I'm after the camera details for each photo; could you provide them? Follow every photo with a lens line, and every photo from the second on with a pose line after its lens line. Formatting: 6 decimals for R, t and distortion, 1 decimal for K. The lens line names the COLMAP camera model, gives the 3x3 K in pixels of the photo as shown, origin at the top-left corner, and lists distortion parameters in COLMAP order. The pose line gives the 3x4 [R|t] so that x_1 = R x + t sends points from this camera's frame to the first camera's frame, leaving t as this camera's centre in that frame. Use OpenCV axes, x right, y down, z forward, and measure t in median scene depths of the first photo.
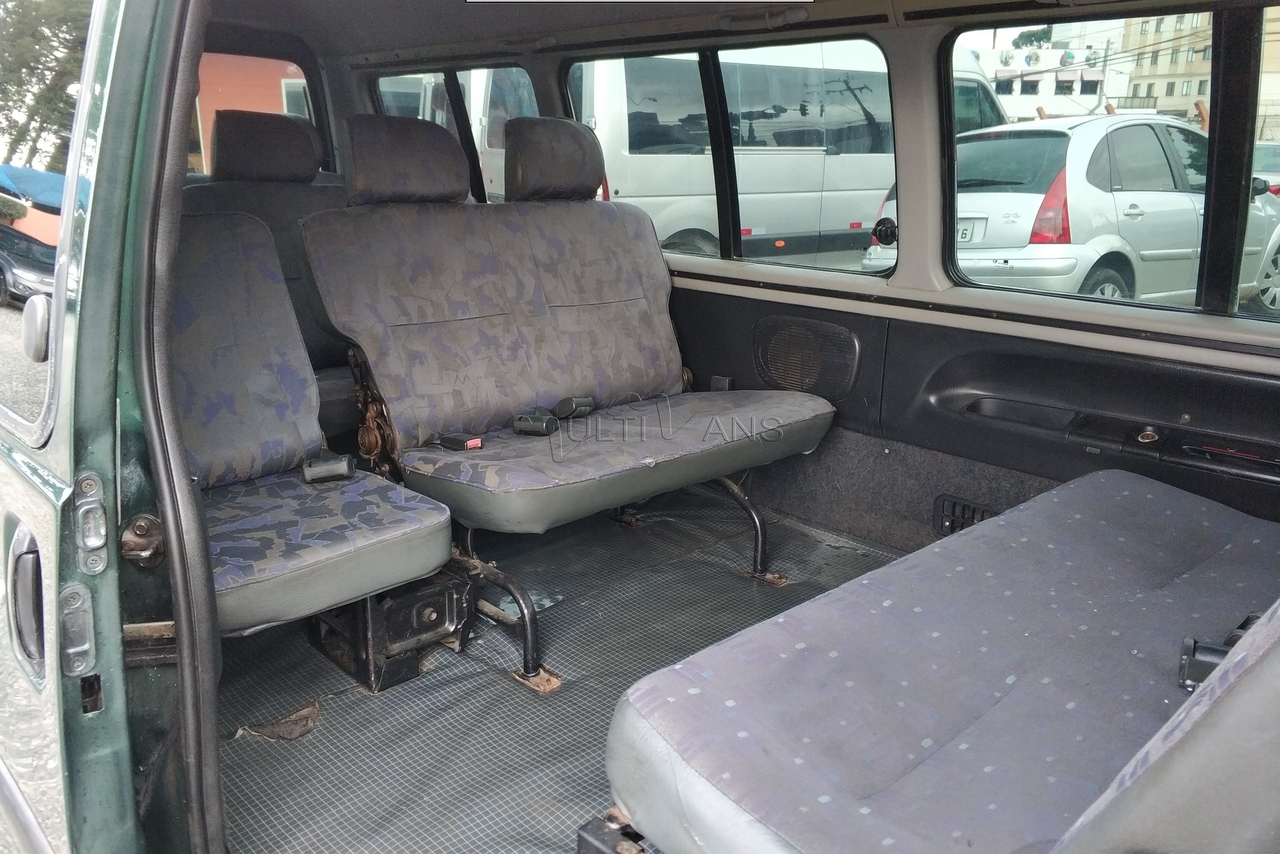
lens RADIAL K [[1086.1, 0, 640.0], [0, 1086.1, 427.0], [0, 0, 1]] dist [0.085341, -0.157818]
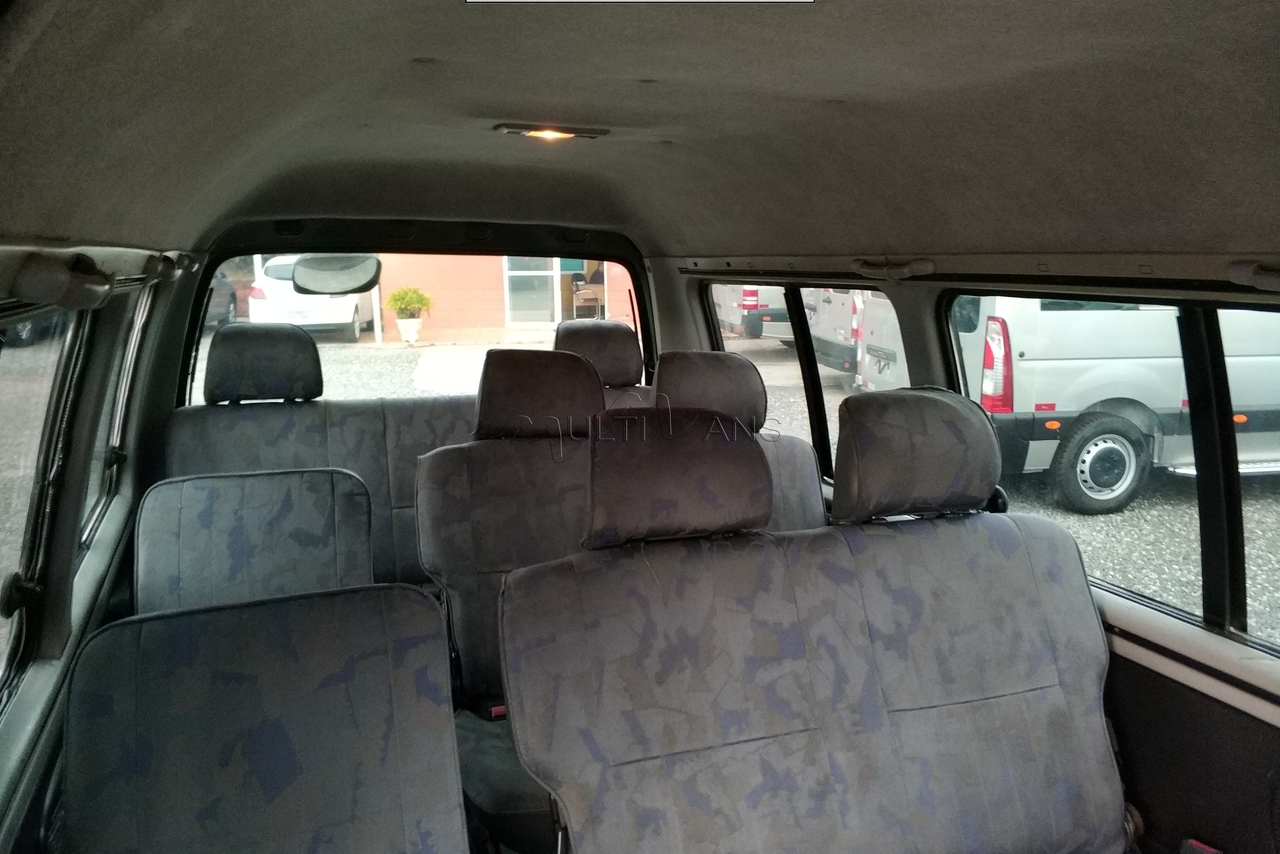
lens RADIAL K [[1086.1, 0, 640.0], [0, 1086.1, 427.0], [0, 0, 1]] dist [0.085341, -0.157818]
pose [[0.928340, 0.043990, -0.369120, 0.007011], [-0.073596, 0.995068, -0.066507, -0.223698], [0.364374, 0.088907, 0.926999, 0.374612]]
